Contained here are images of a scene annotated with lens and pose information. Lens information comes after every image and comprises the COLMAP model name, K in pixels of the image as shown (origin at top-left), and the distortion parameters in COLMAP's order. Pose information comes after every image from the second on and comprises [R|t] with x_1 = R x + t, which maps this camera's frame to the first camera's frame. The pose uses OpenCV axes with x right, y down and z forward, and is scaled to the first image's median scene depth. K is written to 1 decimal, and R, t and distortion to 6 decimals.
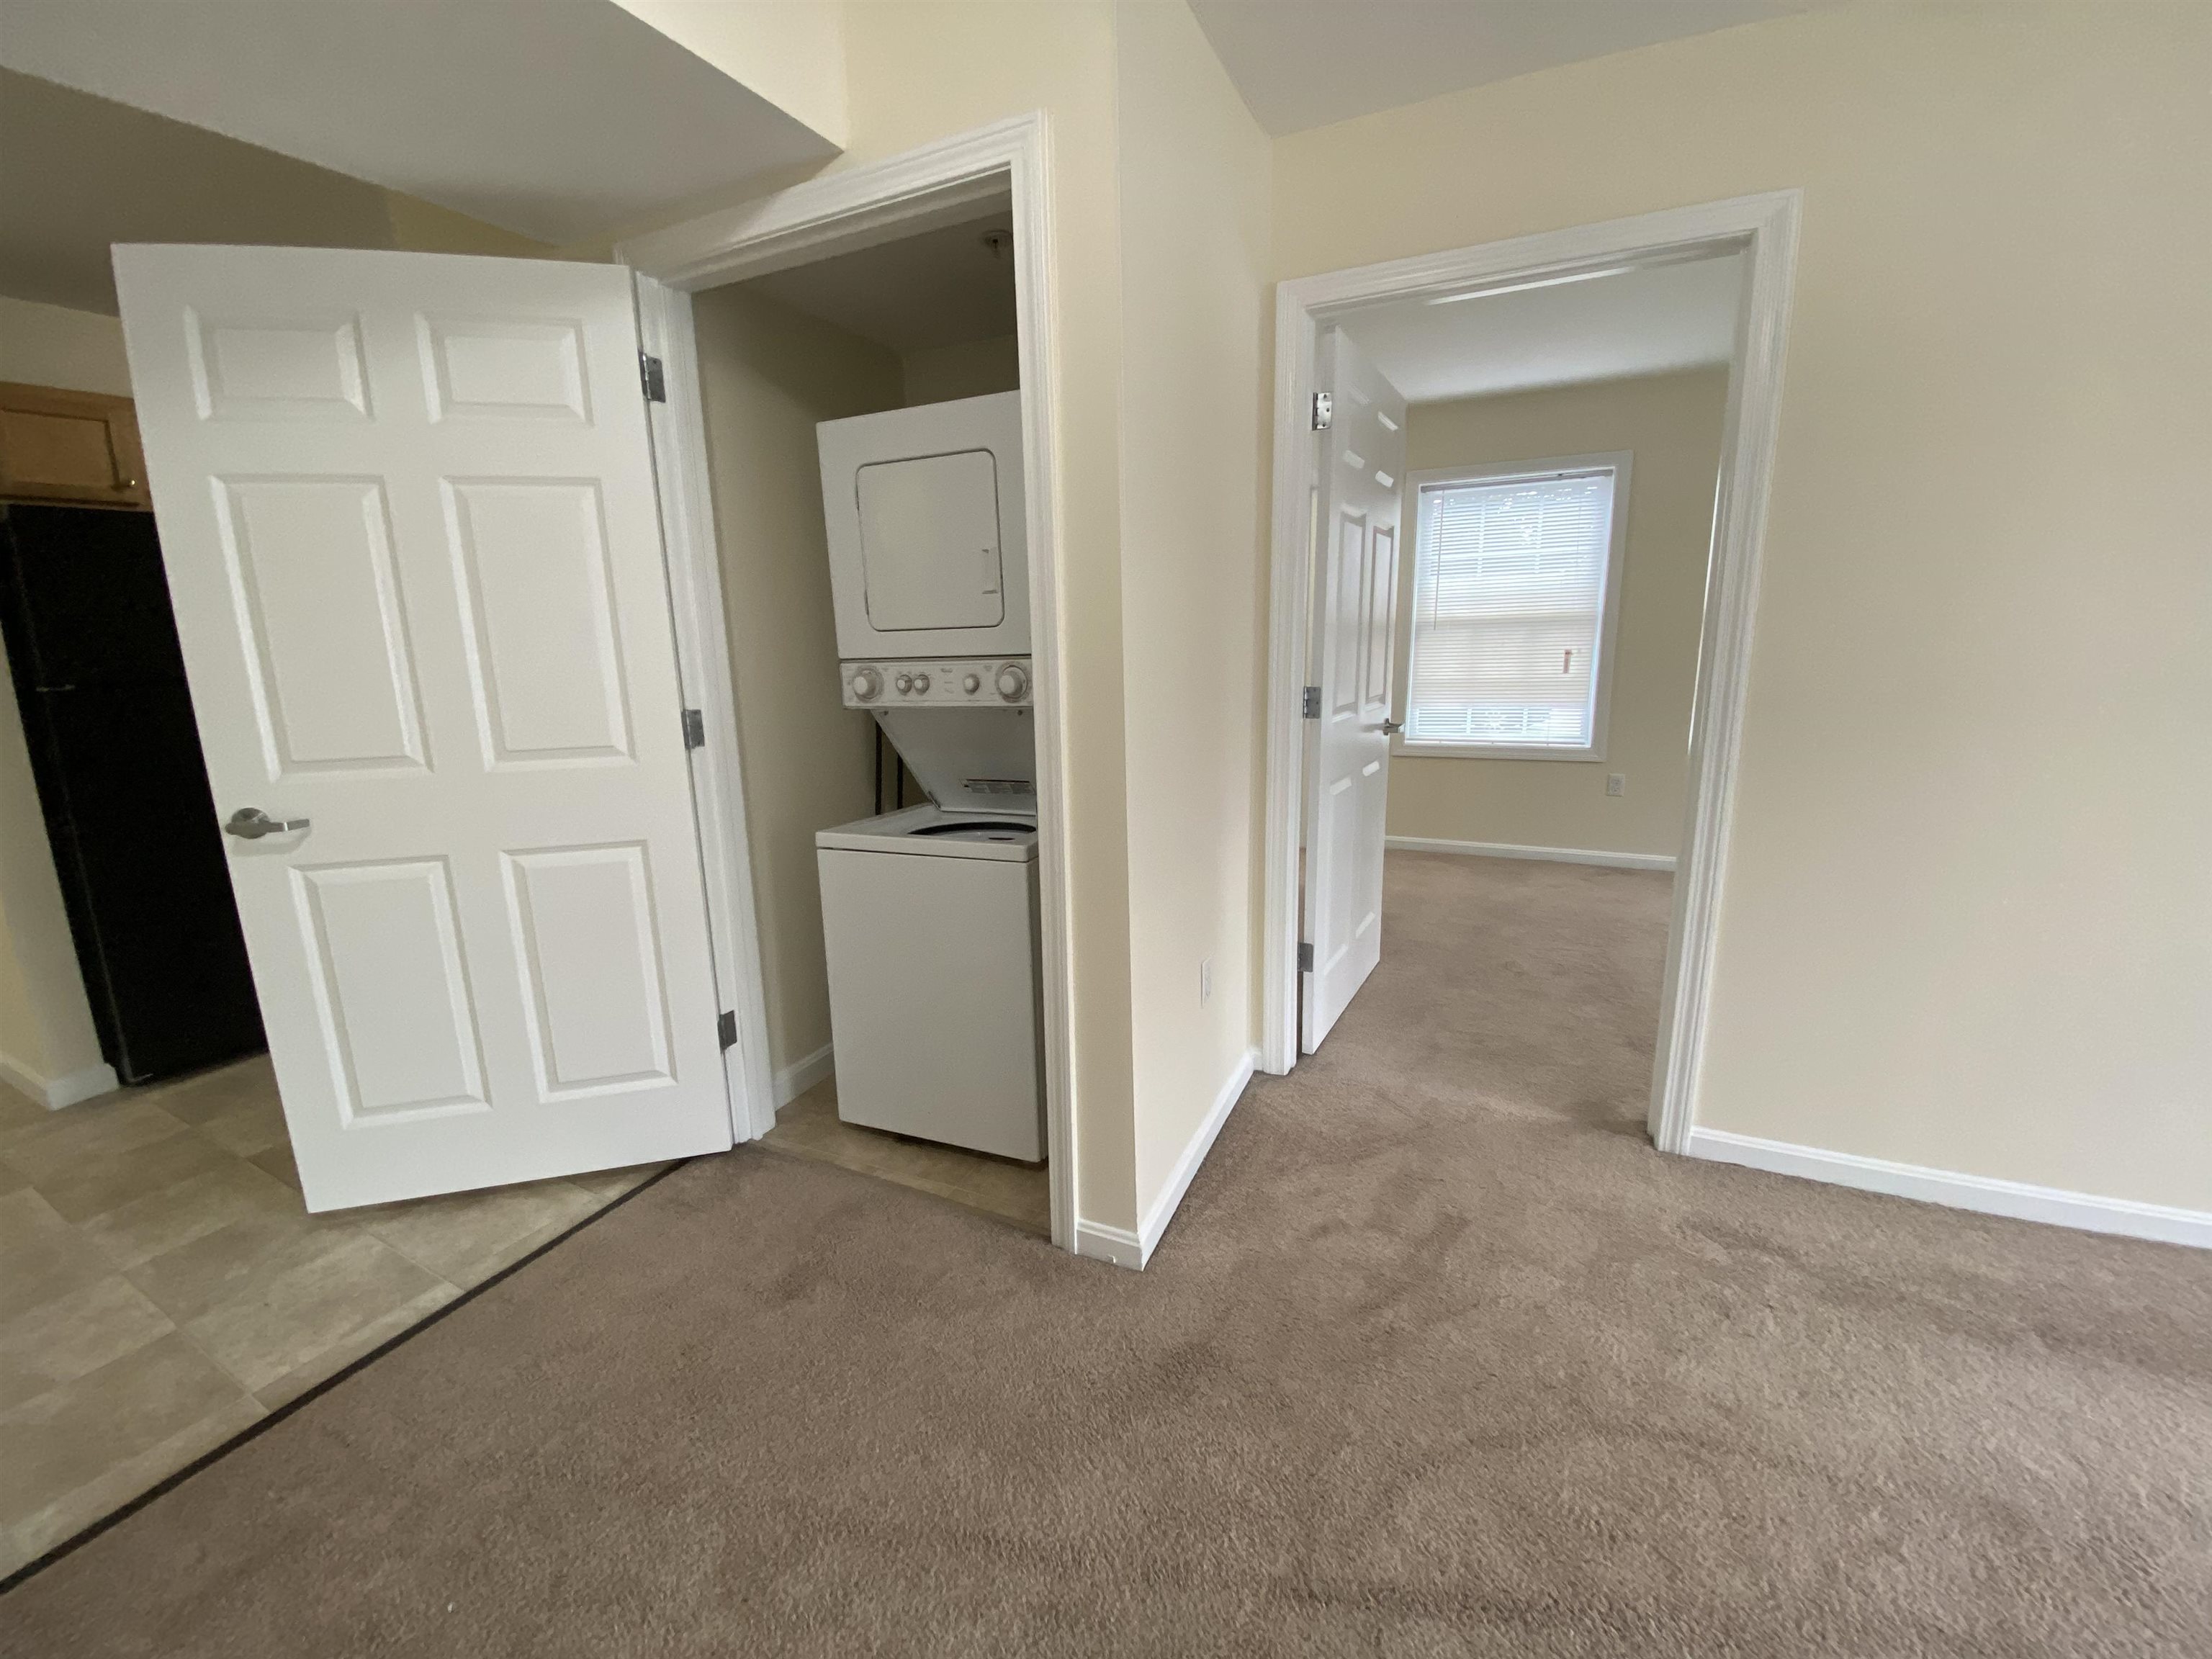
lens RADIAL K [[893.5, 0, 1094.4], [0, 893.5, 828.9], [0, 0, 1]] dist [0.012591, -0.016039]
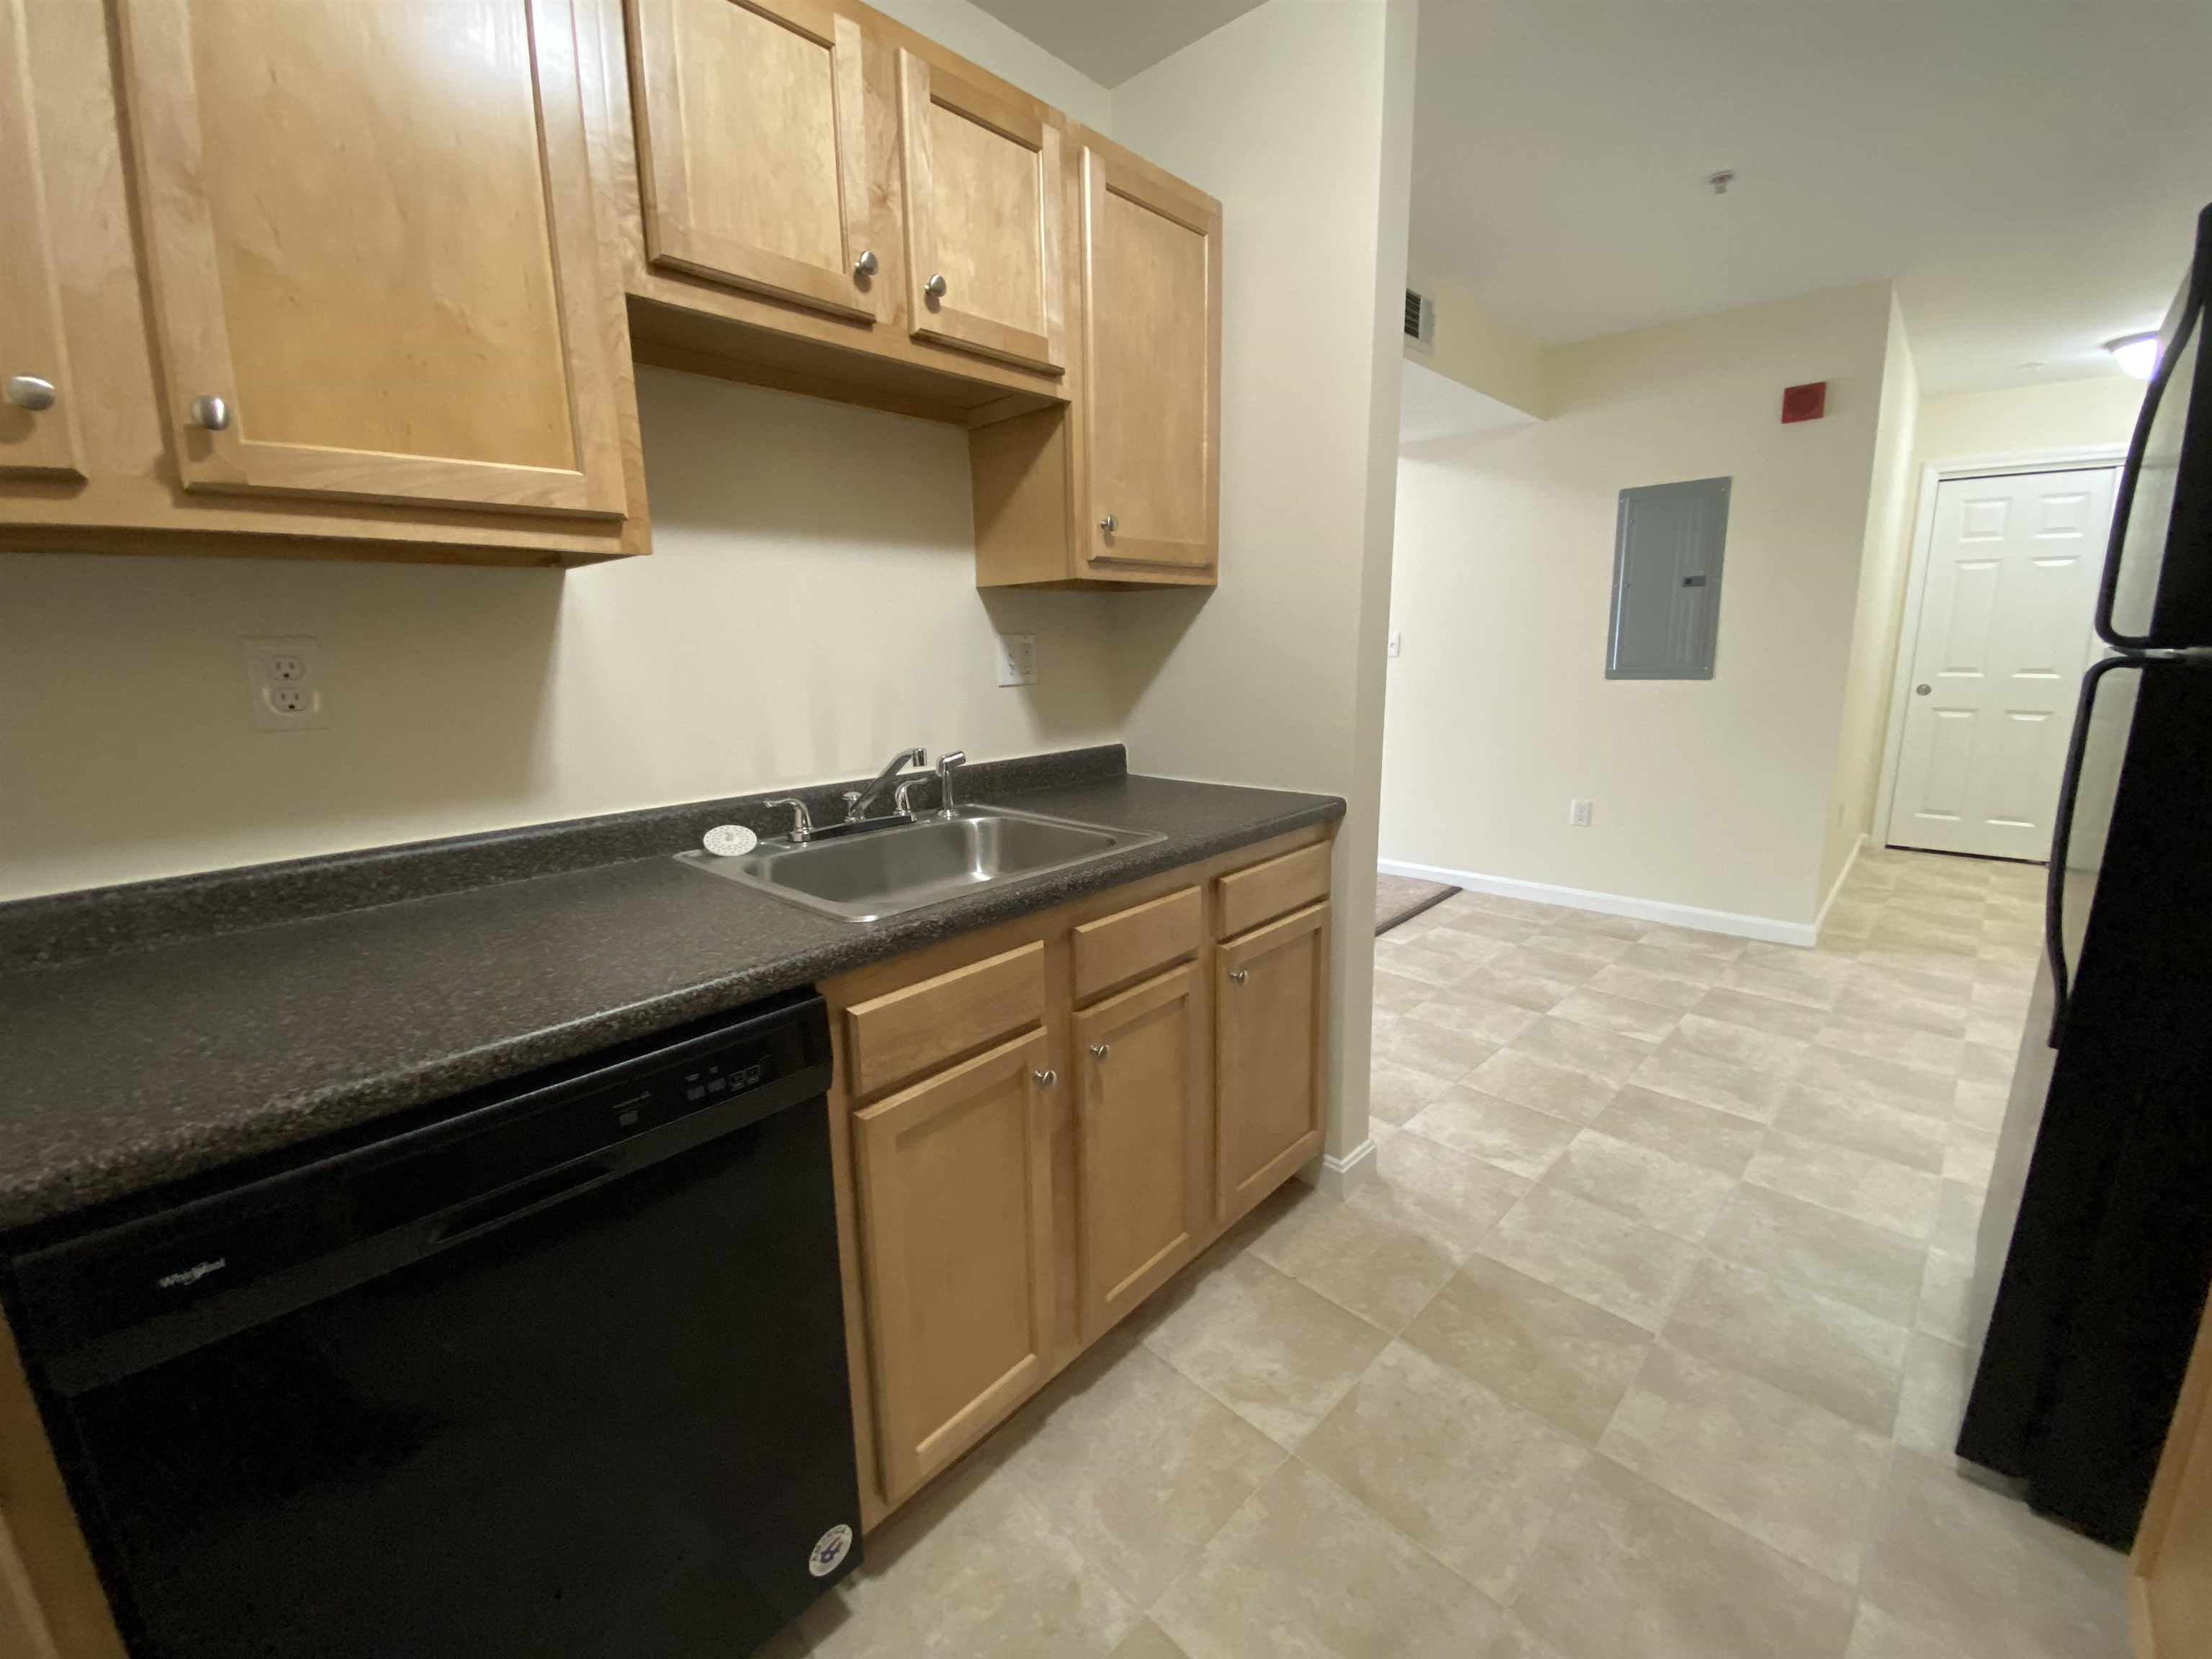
lens RADIAL K [[893.5, 0, 1097.5], [0, 893.5, 819.9], [0, 0, 1]] dist [0.012591, -0.016039]
pose [[-0.952851, -0.015301, 0.303052, -0.912104], [0.105436, 0.919802, 0.377951, -0.452105], [-0.284531, 0.392084, -0.874822, 2.311824]]
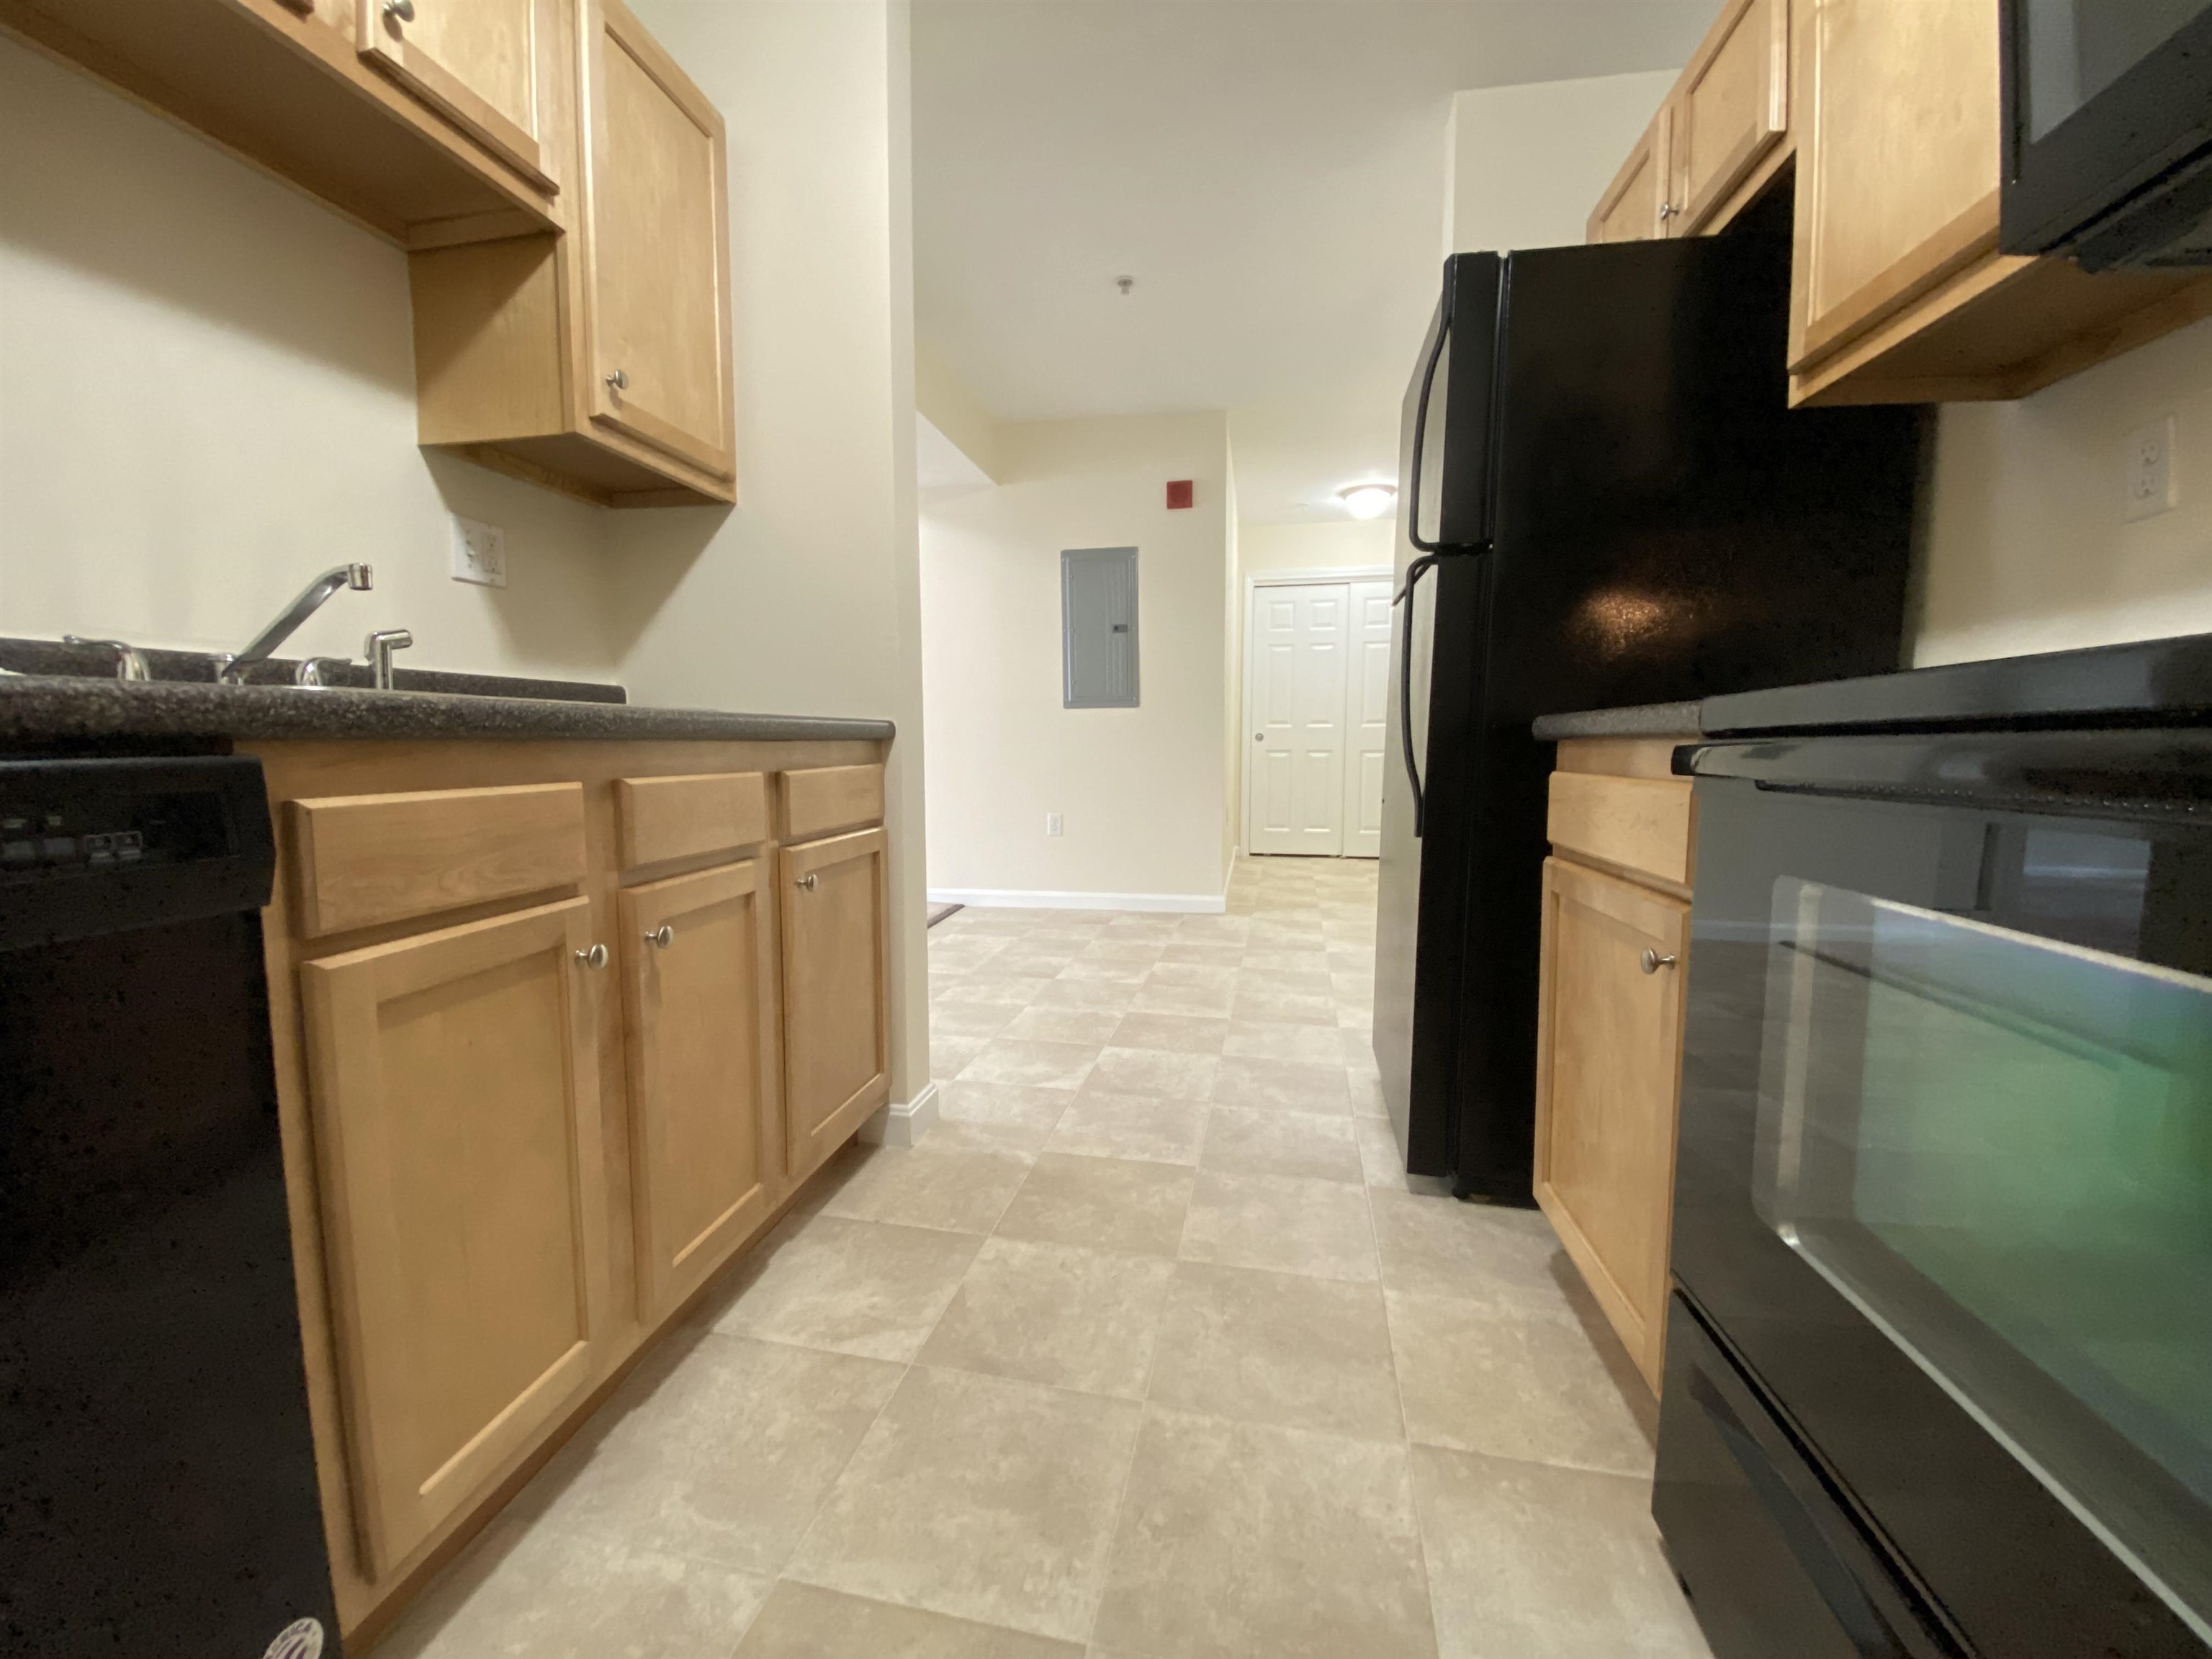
lens RADIAL K [[893.5, 0, 1101.5], [0, 893.5, 824.0], [0, 0, 1]] dist [0.012591, -0.016039]
pose [[-0.959764, 0.049847, -0.276349, -0.818413], [-0.035628, 0.954549, 0.295917, -0.261504], [0.278539, 0.293856, -0.914366, 2.359374]]
